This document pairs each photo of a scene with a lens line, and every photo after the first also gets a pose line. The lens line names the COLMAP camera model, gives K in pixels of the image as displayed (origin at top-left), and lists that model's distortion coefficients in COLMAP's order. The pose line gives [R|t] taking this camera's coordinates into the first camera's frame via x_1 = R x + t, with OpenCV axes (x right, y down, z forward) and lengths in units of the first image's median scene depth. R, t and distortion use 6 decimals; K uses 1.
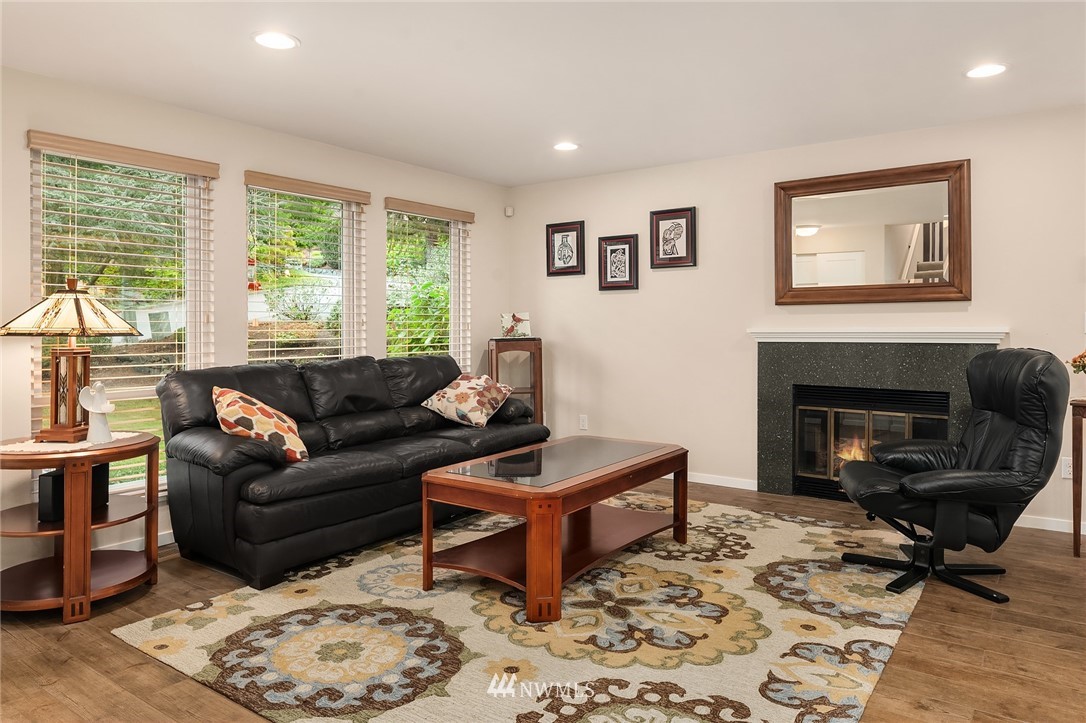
lens RADIAL K [[705.5, 0, 547.3], [0, 705.5, 318.6], [0, 0, 1]] dist [-0.000091, -0.007074]
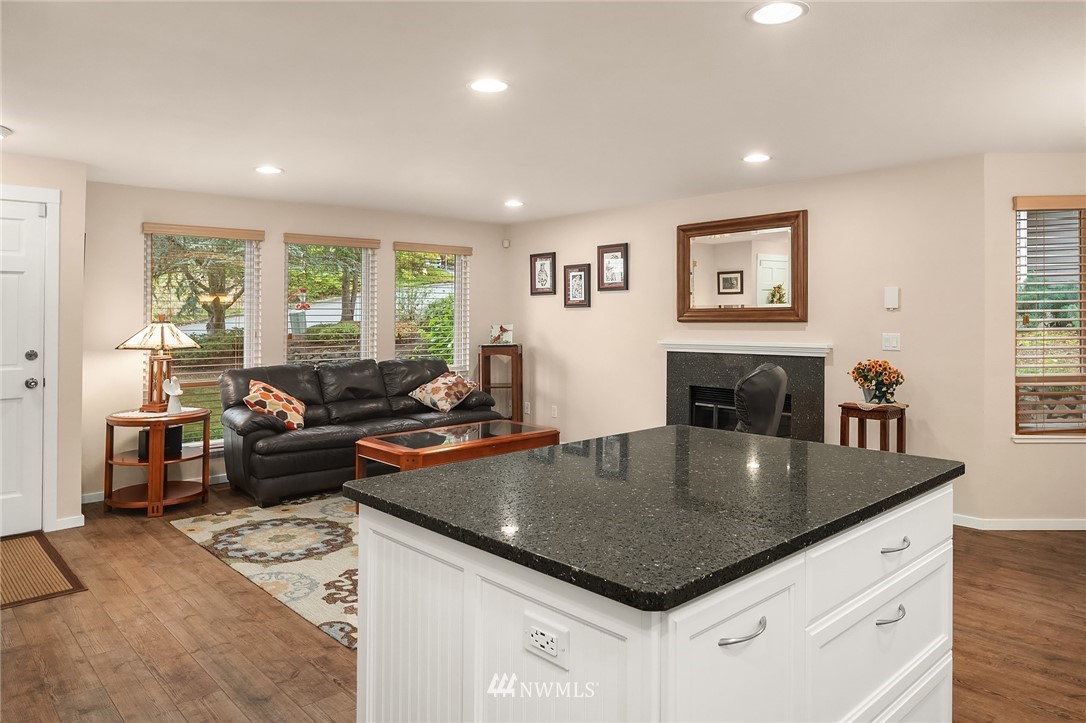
lens RADIAL K [[705.5, 0, 557.2], [0, 705.5, 302.3], [0, 0, 1]] dist [-0.000091, -0.007074]
pose [[0.980989, -0.002835, -0.194044, 0.548108], [0.000840, 0.999946, -0.010362, -0.065055], [0.194063, 0.010001, 0.980938, -0.437618]]
